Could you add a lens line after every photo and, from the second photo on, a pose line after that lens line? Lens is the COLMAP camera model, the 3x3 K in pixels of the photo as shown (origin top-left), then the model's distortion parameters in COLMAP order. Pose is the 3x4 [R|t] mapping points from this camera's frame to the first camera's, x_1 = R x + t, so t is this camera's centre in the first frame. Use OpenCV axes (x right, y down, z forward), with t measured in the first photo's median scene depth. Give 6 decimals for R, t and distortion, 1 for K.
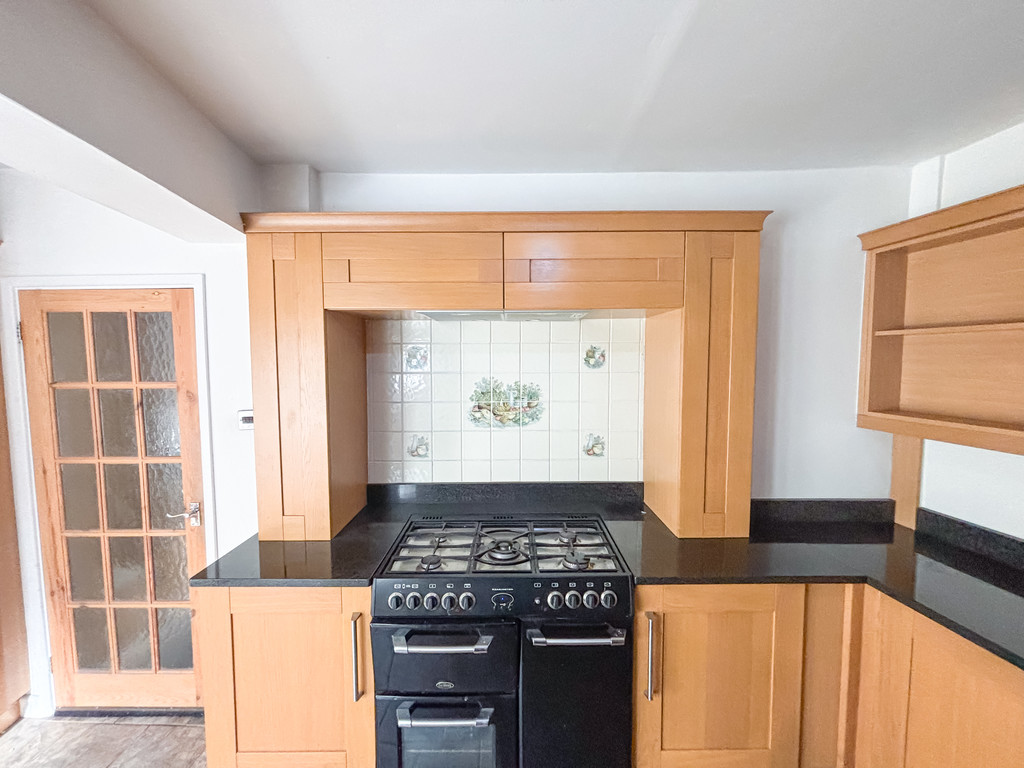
lens RADIAL K [[408.6, 0, 510.5], [0, 408.6, 382.9], [0, 0, 1]] dist [-0.008021, -0.000010]
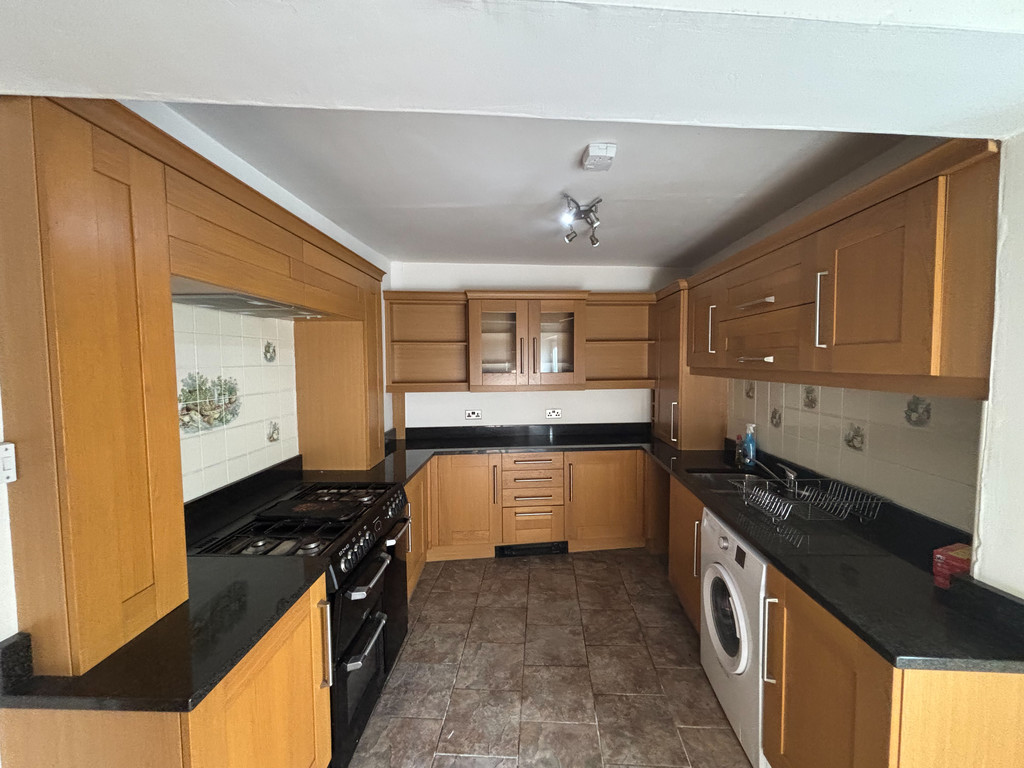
lens RADIAL K [[408.6, 0, 510.5], [0, 408.6, 382.9], [0, 0, 1]] dist [-0.008021, -0.000010]
pose [[0.031561, -0.050497, 0.998225, -0.873040], [0.063955, 0.996778, 0.048402, 0.008578], [-0.997454, 0.062314, 0.034688, 0.316769]]
